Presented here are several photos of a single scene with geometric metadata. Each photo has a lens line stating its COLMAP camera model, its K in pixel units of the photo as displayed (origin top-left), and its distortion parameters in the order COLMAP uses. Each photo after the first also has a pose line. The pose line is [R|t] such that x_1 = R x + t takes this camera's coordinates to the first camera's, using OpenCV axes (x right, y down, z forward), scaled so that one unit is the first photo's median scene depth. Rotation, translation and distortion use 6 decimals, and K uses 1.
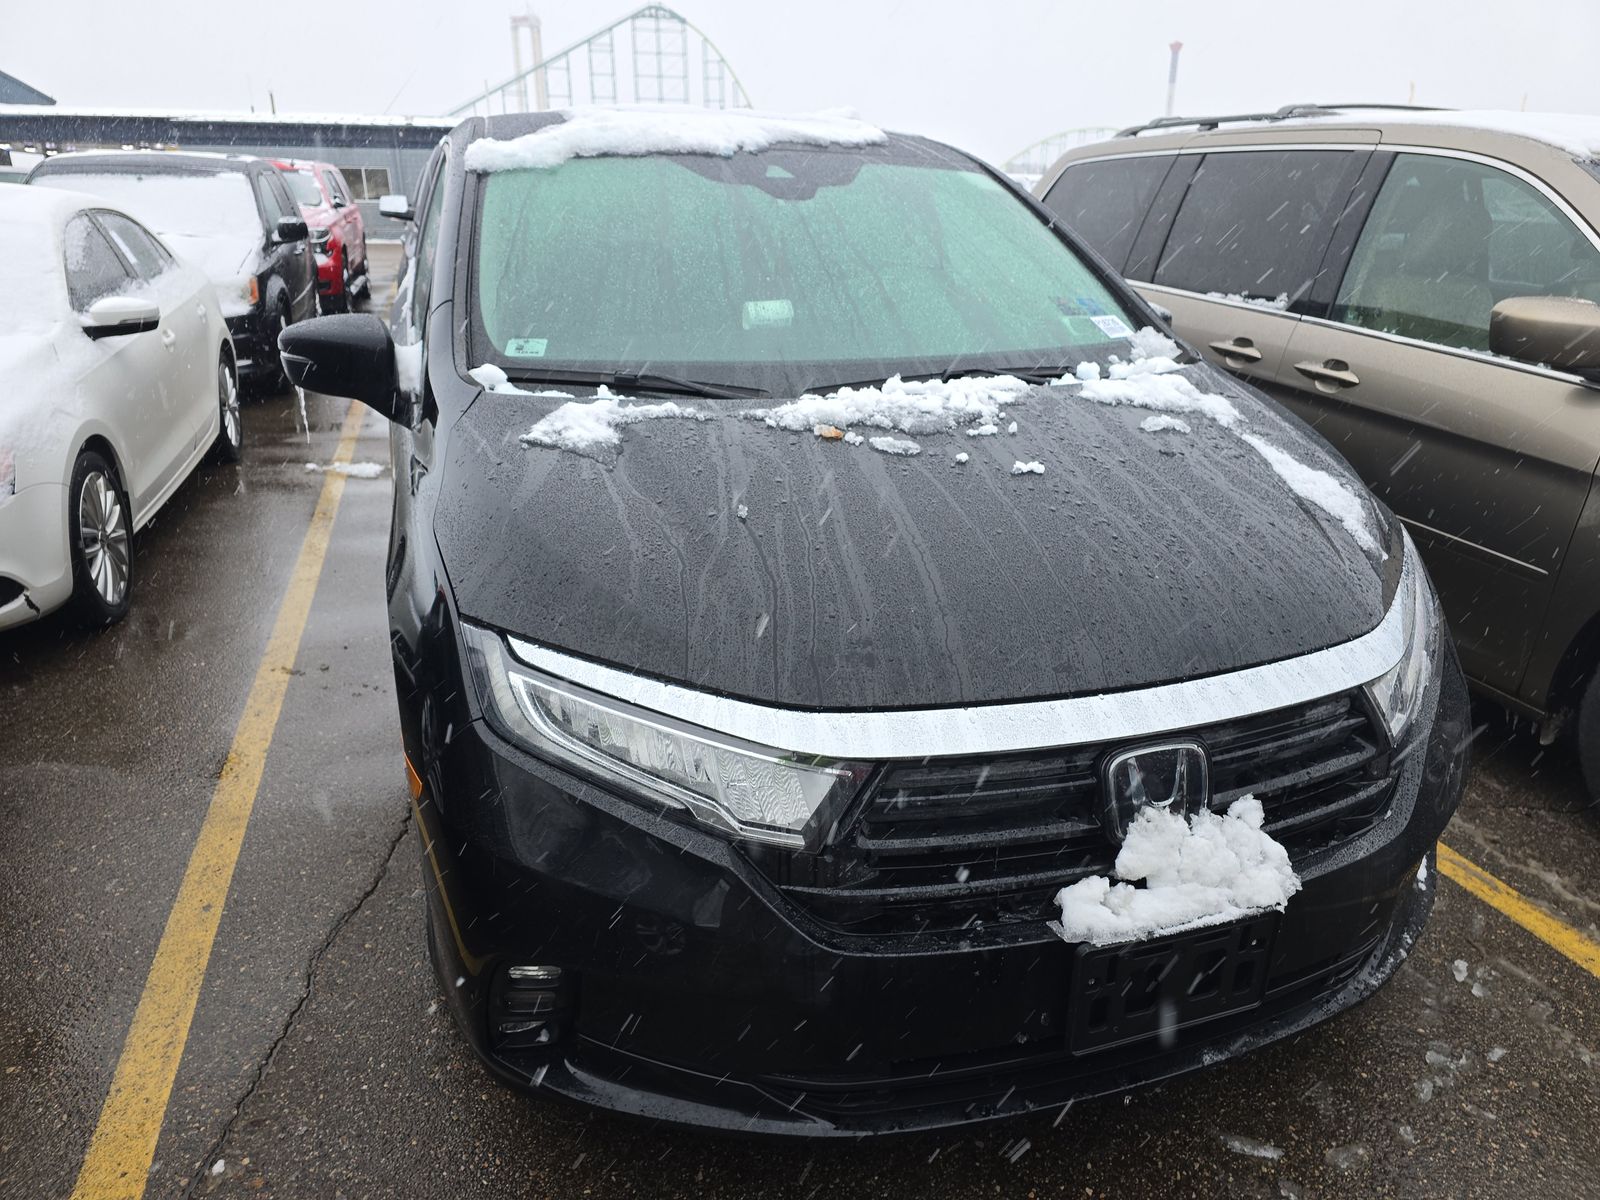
lens RADIAL K [[1086.4, 0, 803.0], [0, 1086.4, 603.7], [0, 0, 1]] dist [0.058806, -0.049776]
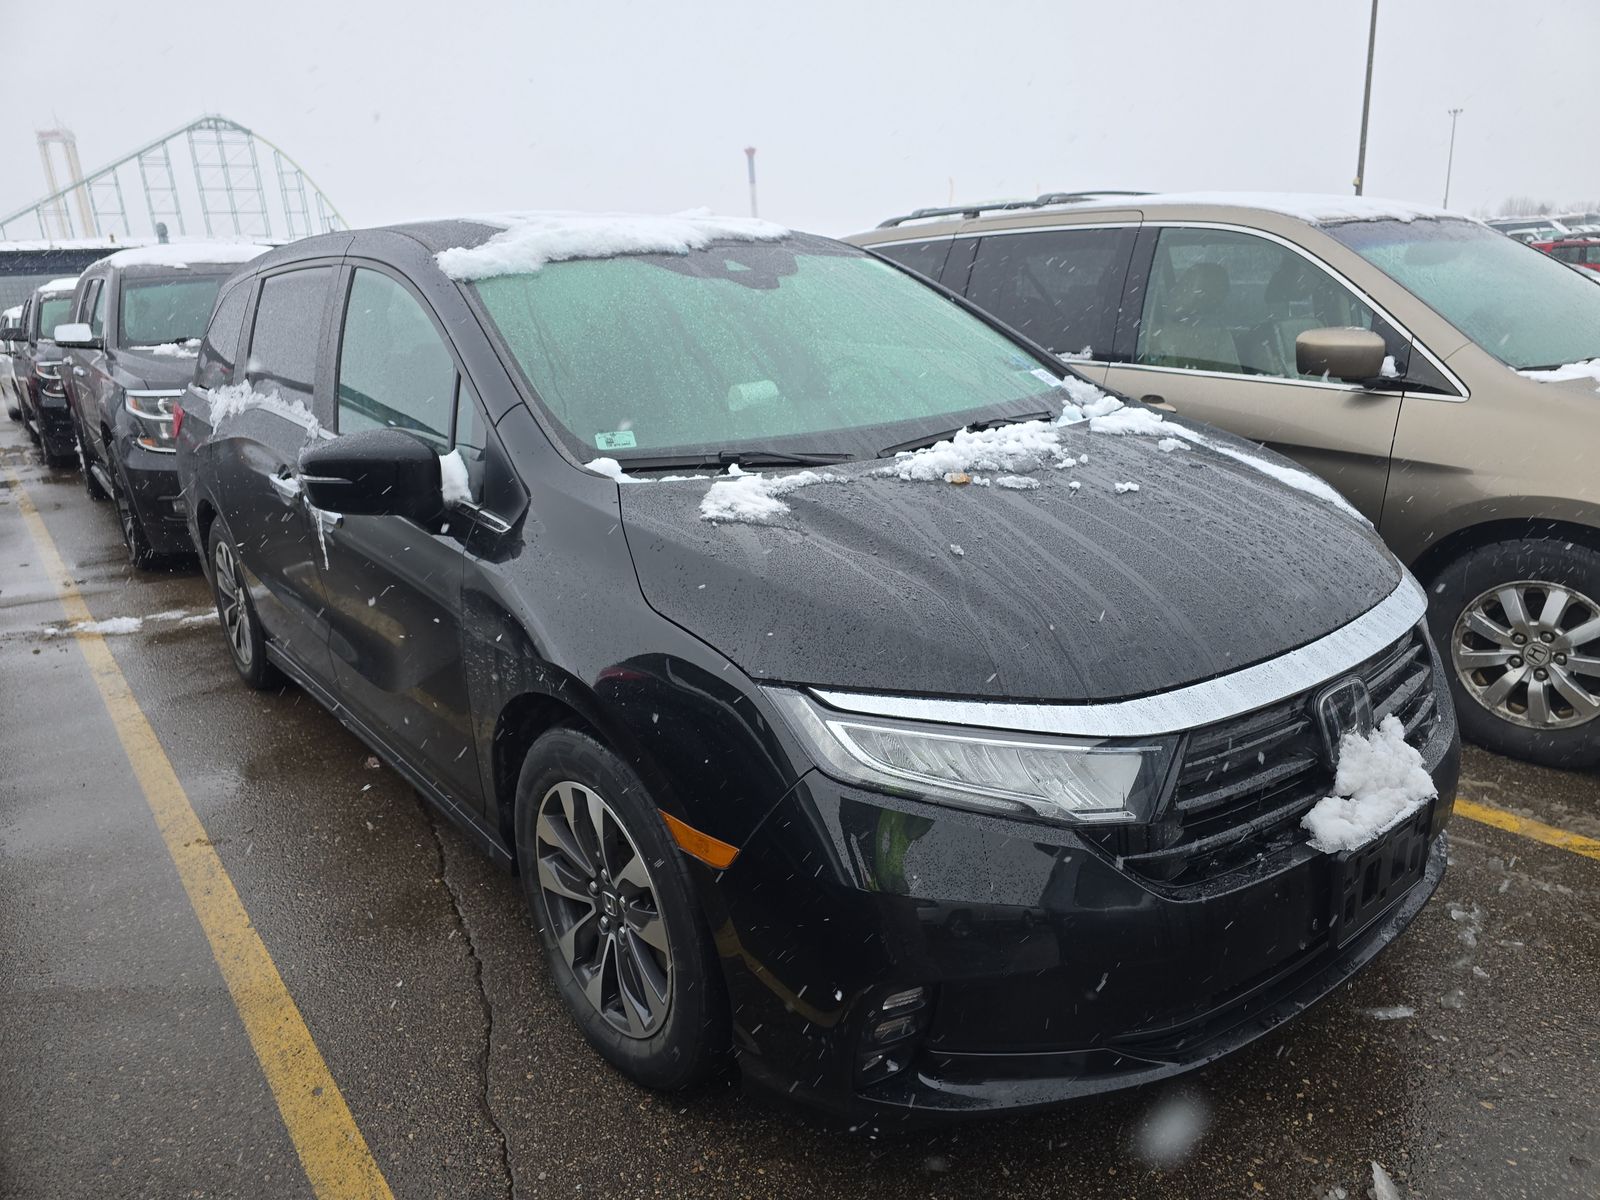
lens RADIAL K [[1086.4, 0, 793.7], [0, 1086.4, 605.7], [0, 0, 1]] dist [0.058806, -0.049776]
pose [[0.940144, -0.148364, 0.306786, -0.445668], [0.171778, 0.983834, -0.050622, -0.000487], [-0.294316, 0.100291, 0.950431, -0.006923]]
